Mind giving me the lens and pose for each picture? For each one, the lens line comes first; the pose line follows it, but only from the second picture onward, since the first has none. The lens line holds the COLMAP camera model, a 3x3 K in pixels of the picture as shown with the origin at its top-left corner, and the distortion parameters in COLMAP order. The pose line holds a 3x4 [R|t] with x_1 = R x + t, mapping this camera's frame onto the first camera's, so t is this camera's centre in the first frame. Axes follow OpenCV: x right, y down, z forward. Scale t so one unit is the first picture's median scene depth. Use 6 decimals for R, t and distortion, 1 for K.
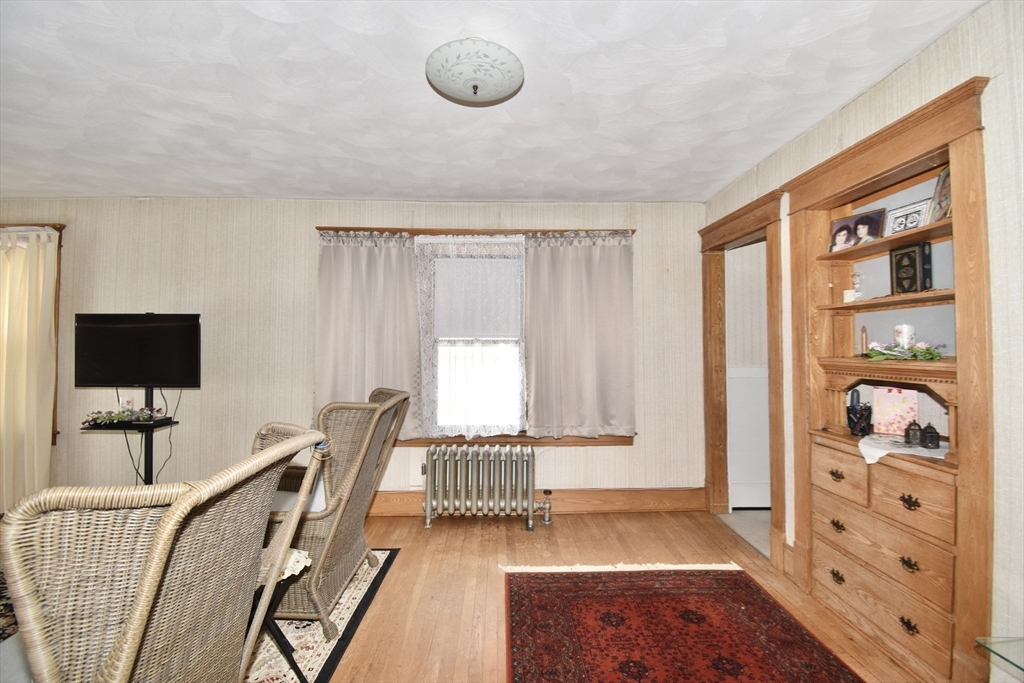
lens RADIAL K [[456.6, 0, 515.7], [0, 456.6, 339.1], [0, 0, 1]] dist [0.001057, -0.006892]
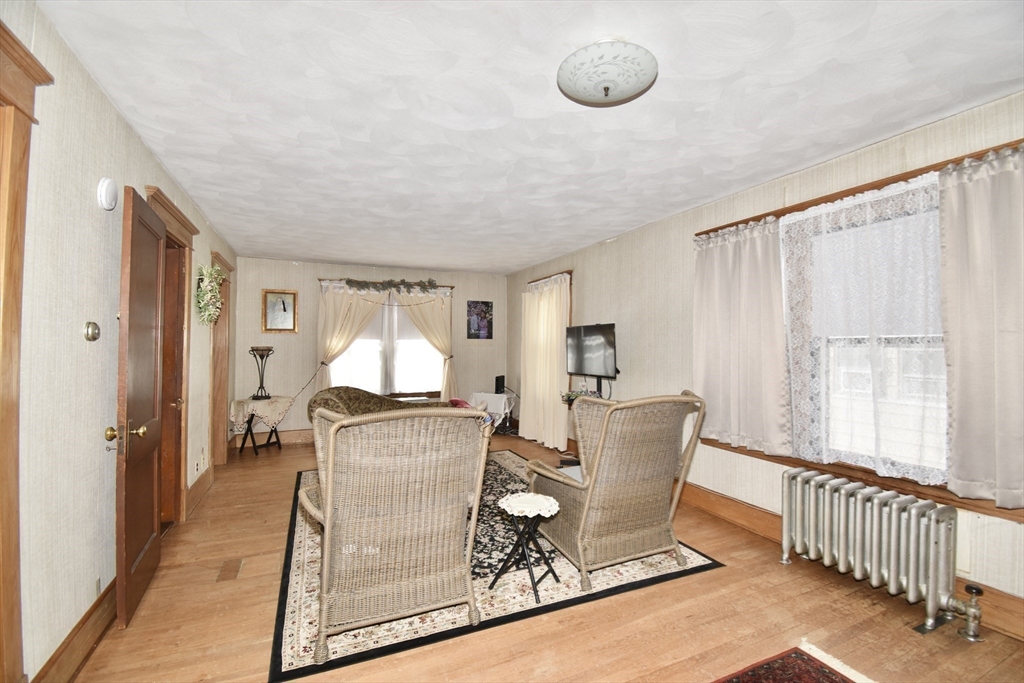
lens RADIAL K [[456.6, 0, 515.9], [0, 456.6, 342.3], [0, 0, 1]] dist [0.001057, -0.006892]
pose [[0.383056, -0.013157, -0.923631, 0.376357], [0.022870, 0.999727, -0.004756, -0.000878], [0.923442, -0.019302, 0.383253, 0.216428]]
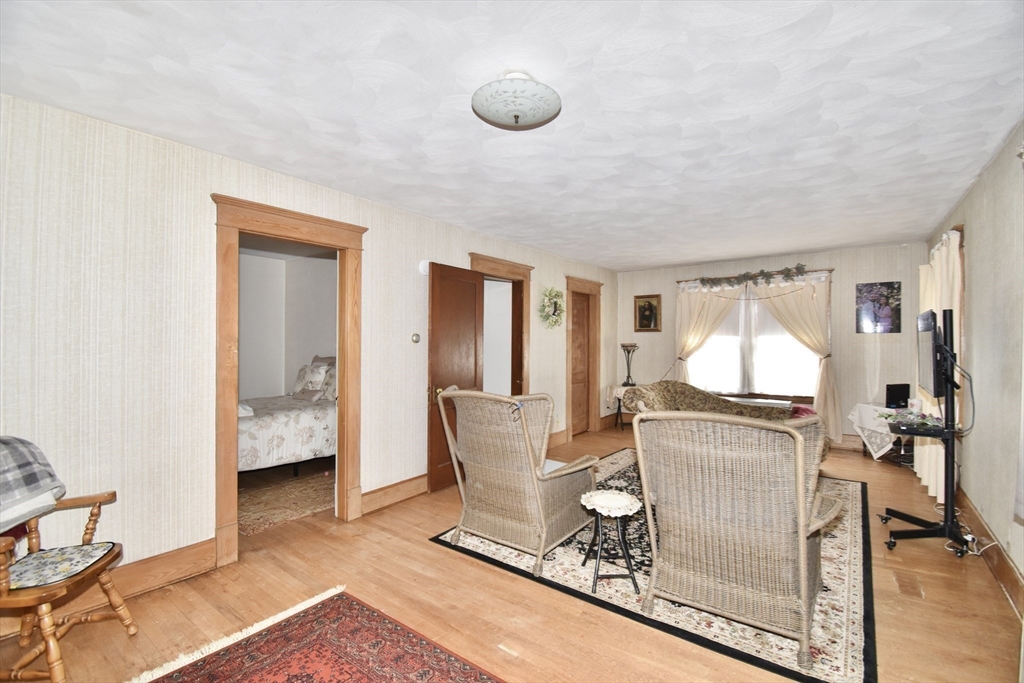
lens RADIAL K [[456.6, 0, 513.3], [0, 456.6, 342.0], [0, 0, 1]] dist [0.001057, -0.006892]
pose [[-0.631979, -0.001253, -0.774985, 0.387019], [0.018097, 0.999702, -0.016374, 0.003473], [0.774774, -0.024373, -0.631768, 0.855331]]
